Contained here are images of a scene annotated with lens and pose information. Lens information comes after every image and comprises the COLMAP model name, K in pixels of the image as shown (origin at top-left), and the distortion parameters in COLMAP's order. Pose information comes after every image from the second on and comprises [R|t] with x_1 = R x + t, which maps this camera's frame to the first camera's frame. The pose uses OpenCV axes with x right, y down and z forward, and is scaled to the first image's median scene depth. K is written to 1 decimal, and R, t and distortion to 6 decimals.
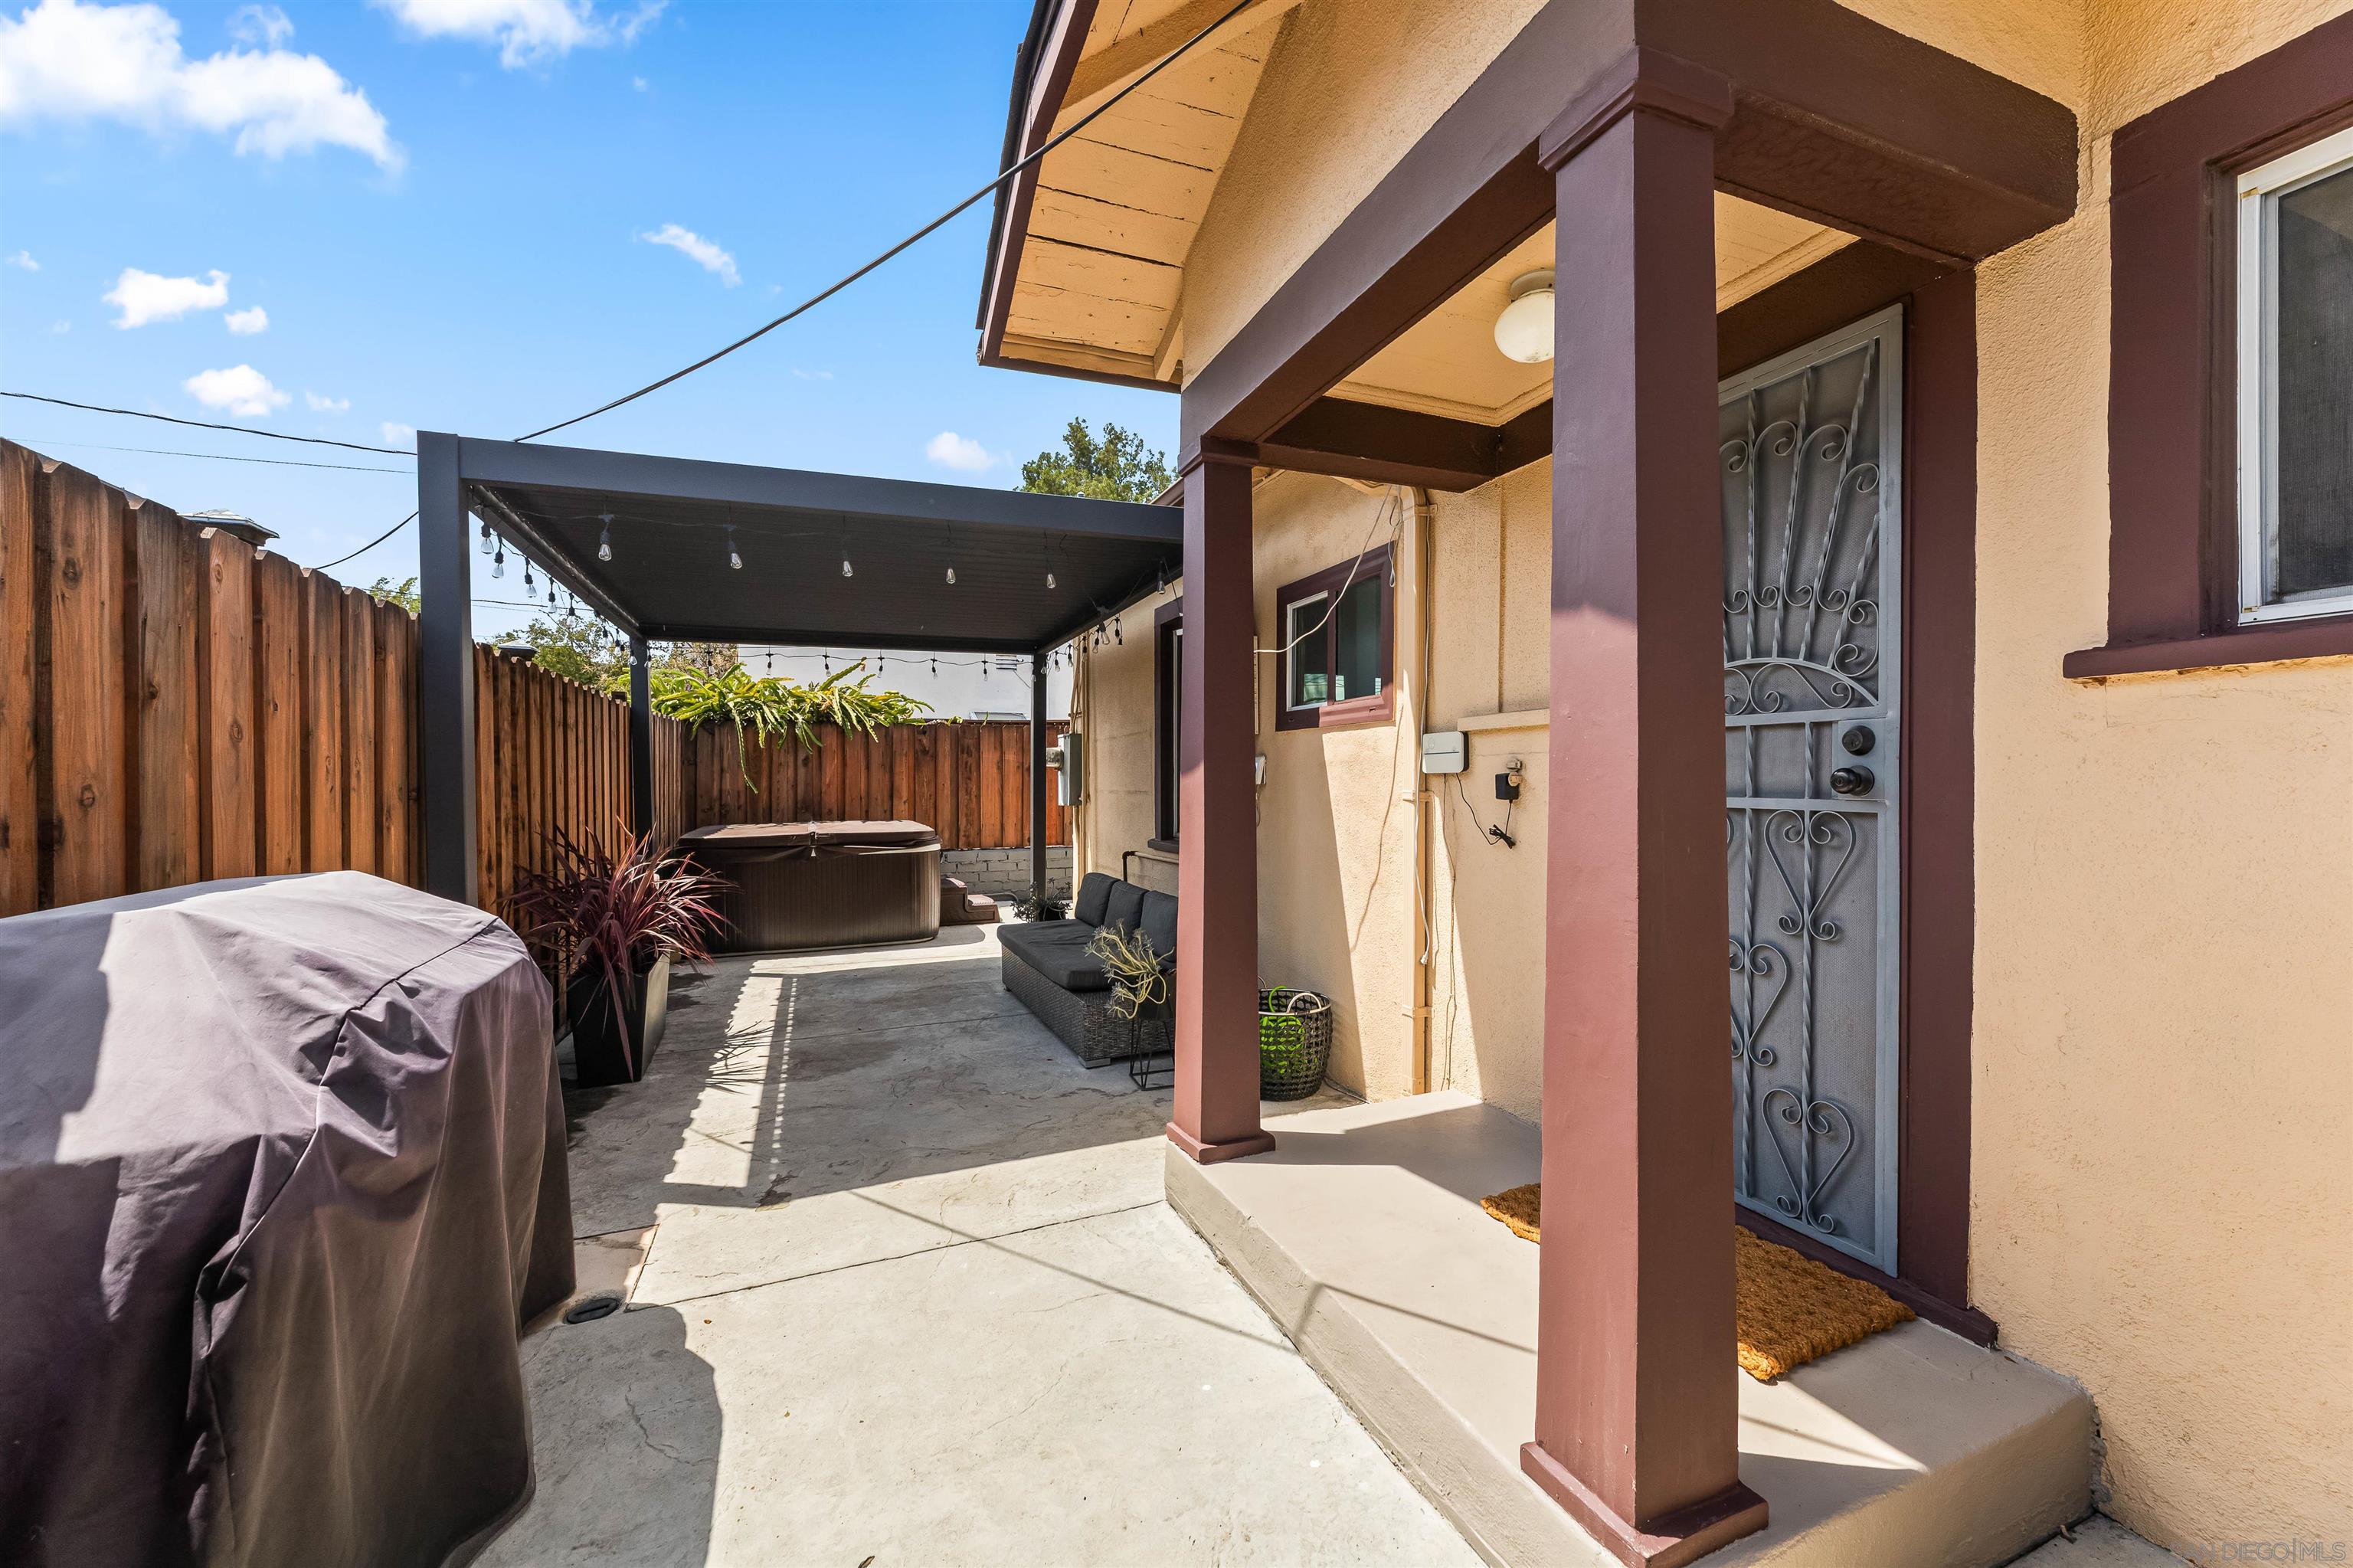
lens RADIAL K [[937.0, 0, 1188.3], [0, 937.0, 783.3], [0, 0, 1]] dist [0.007297, 0.000574]
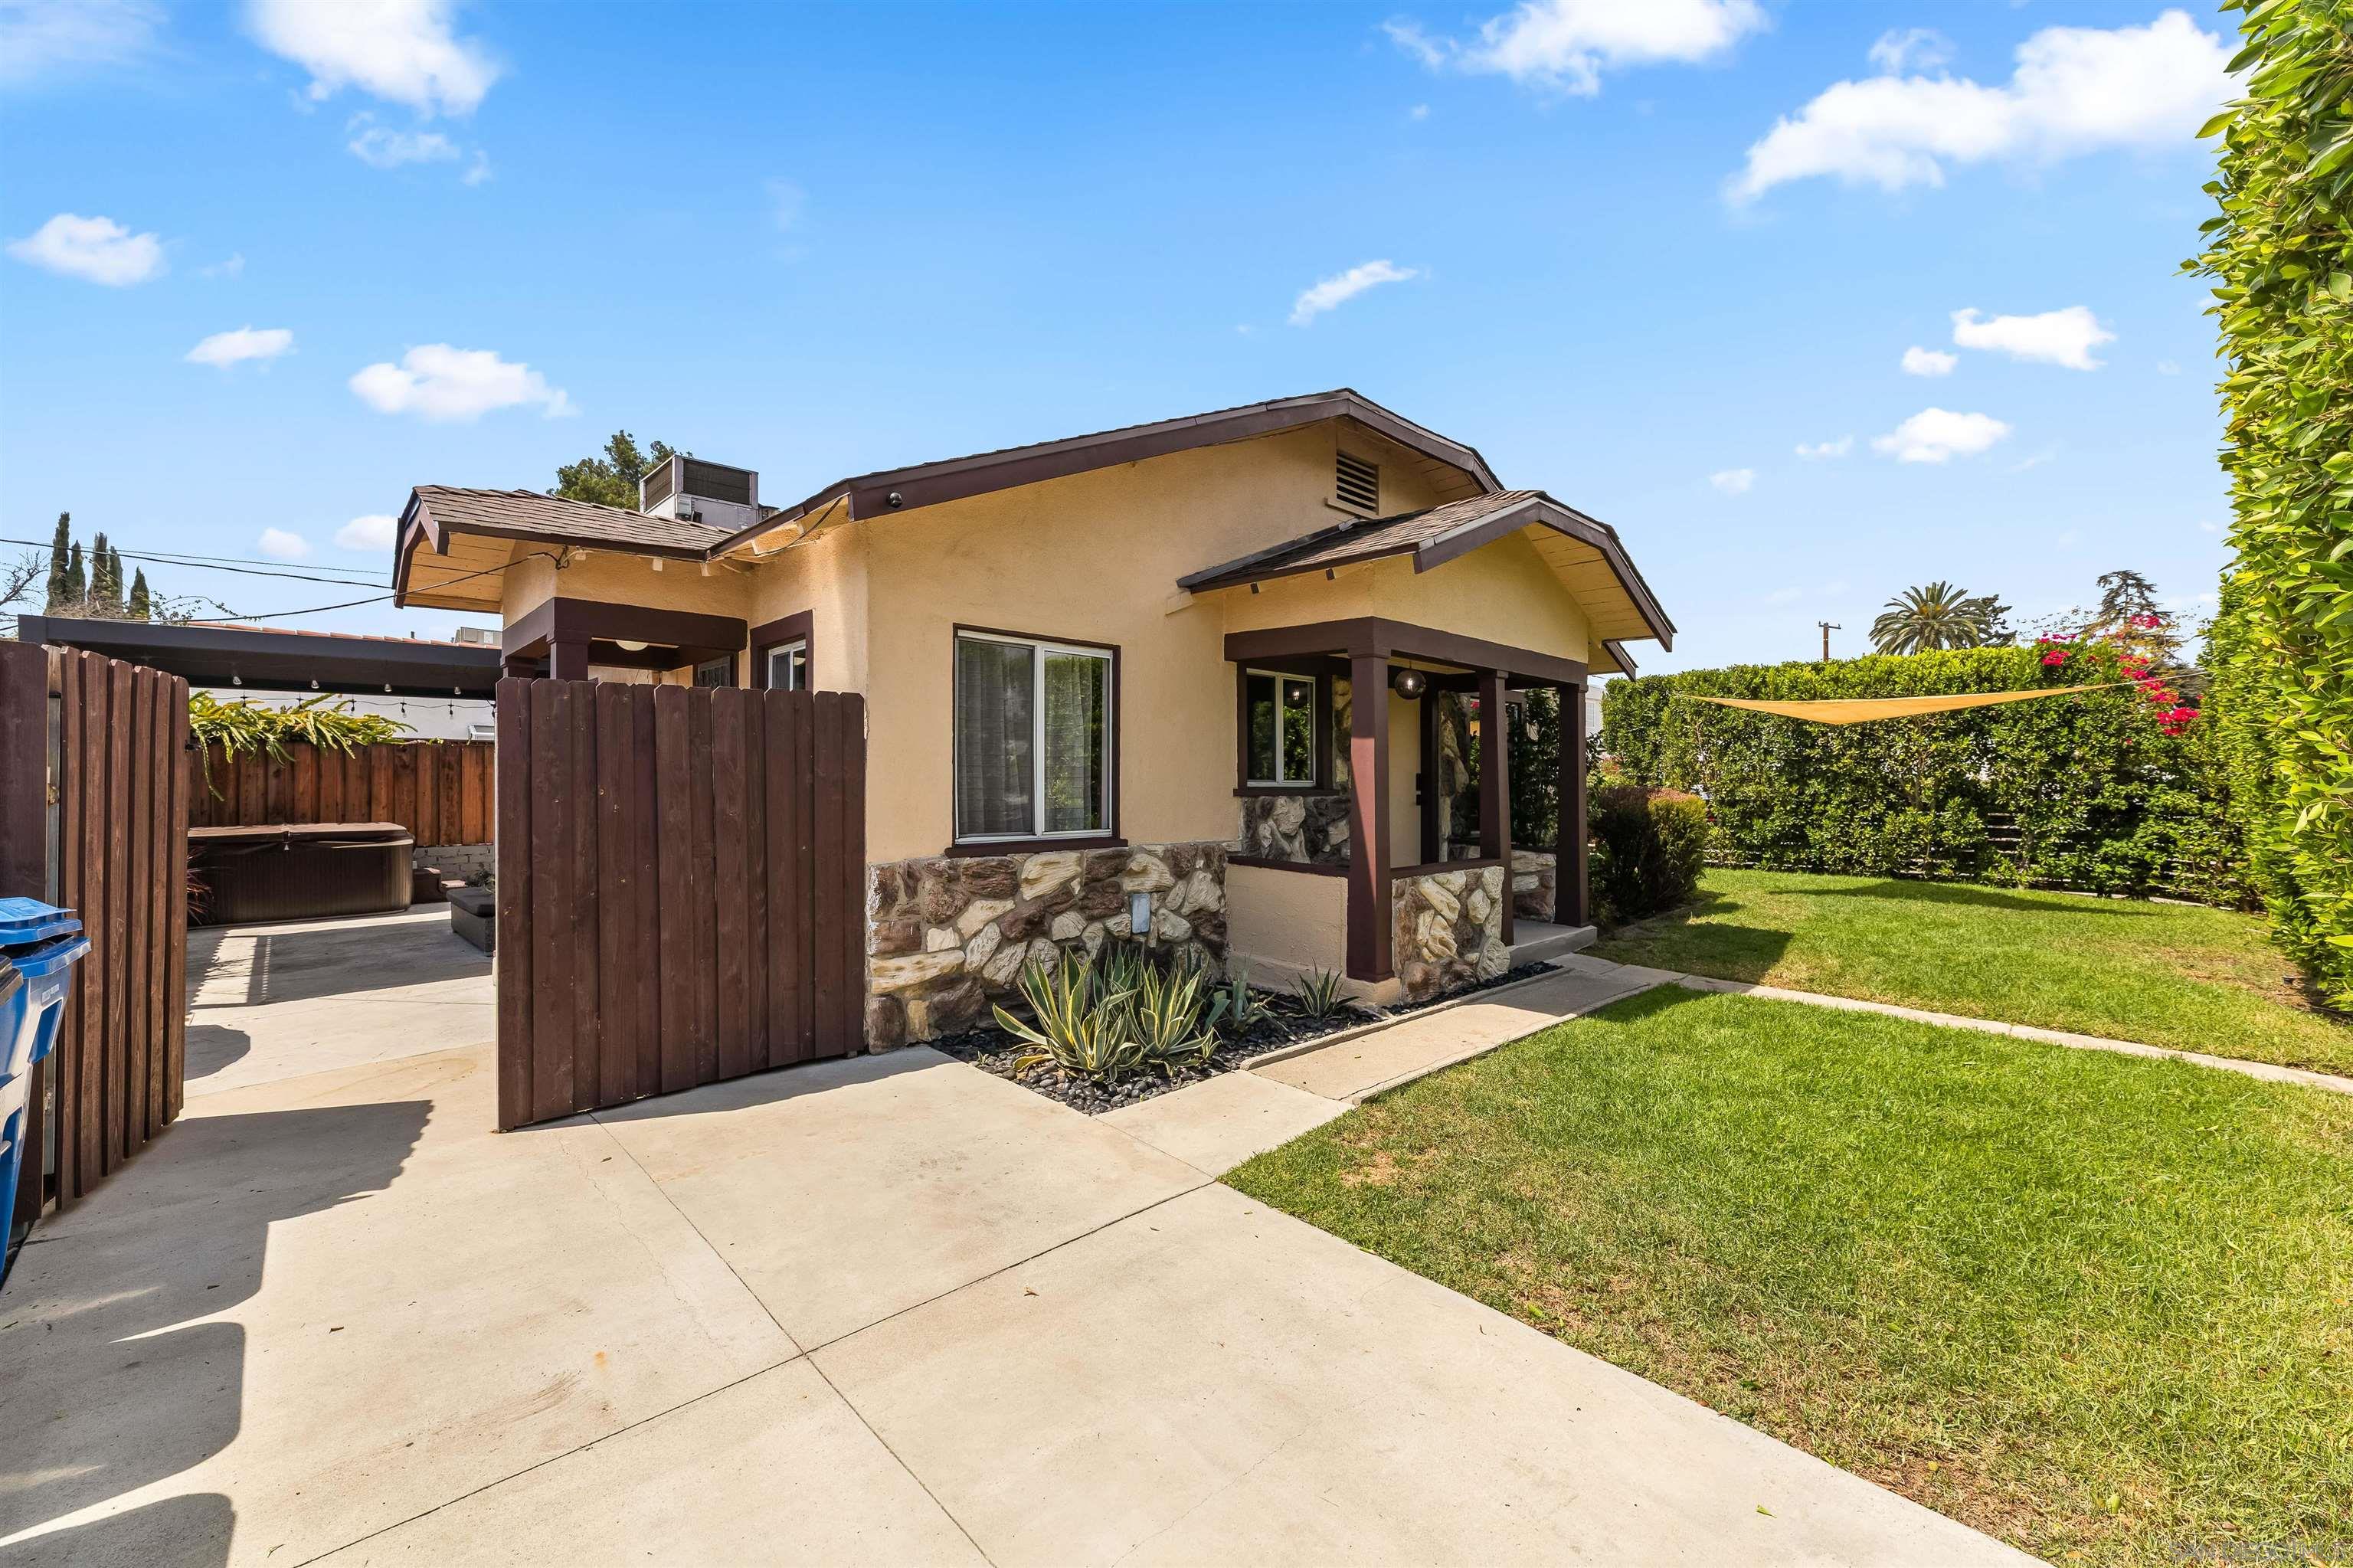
lens RADIAL K [[937.0, 0, 1188.3], [0, 937.0, 783.3], [0, 0, 1]] dist [0.007297, 0.000574]
pose [[0.926372, 0.003961, 0.376589, 0.207731], [-0.002323, 0.999986, -0.004803, -0.008133], [-0.376602, 0.003574, 0.926368, -0.533373]]
